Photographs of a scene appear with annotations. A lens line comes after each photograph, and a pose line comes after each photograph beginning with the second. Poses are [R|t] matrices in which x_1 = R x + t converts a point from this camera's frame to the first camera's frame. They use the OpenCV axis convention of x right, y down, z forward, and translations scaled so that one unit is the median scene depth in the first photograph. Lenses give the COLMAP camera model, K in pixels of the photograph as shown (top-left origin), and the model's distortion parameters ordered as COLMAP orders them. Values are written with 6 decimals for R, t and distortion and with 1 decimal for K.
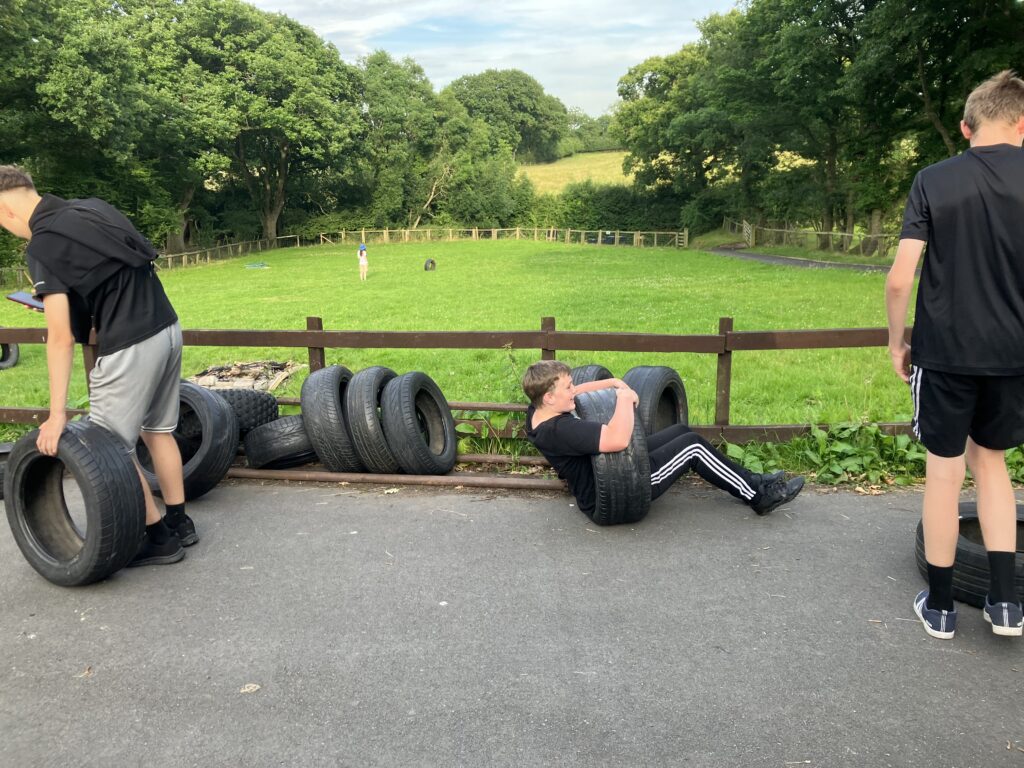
lens RADIAL K [[834.1, 0, 504.2], [0, 834.1, 369.7], [0, 0, 1]] dist [0.039926, -0.043918]
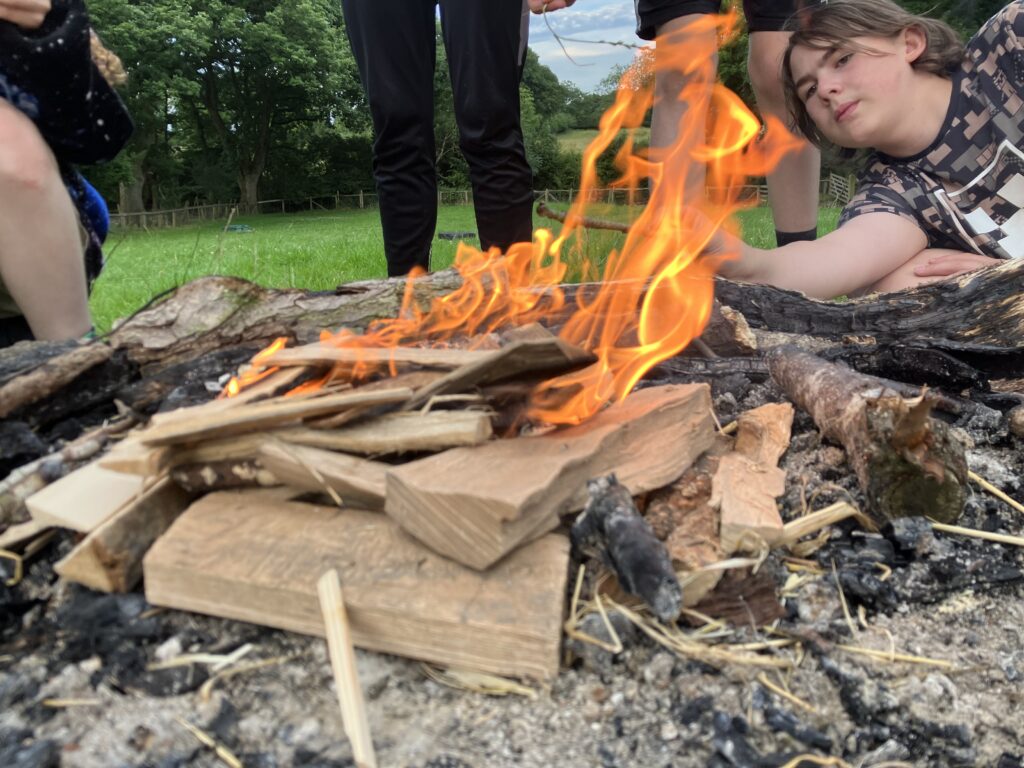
lens RADIAL K [[834.1, 0, 518.6], [0, 834.1, 366.0], [0, 0, 1]] dist [0.039926, -0.043918]
pose [[0.999081, -0.007171, 0.042251, -0.061673], [0.006615, 0.999890, 0.013292, -0.003097], [-0.042341, -0.013000, 0.999019, 0.192676]]
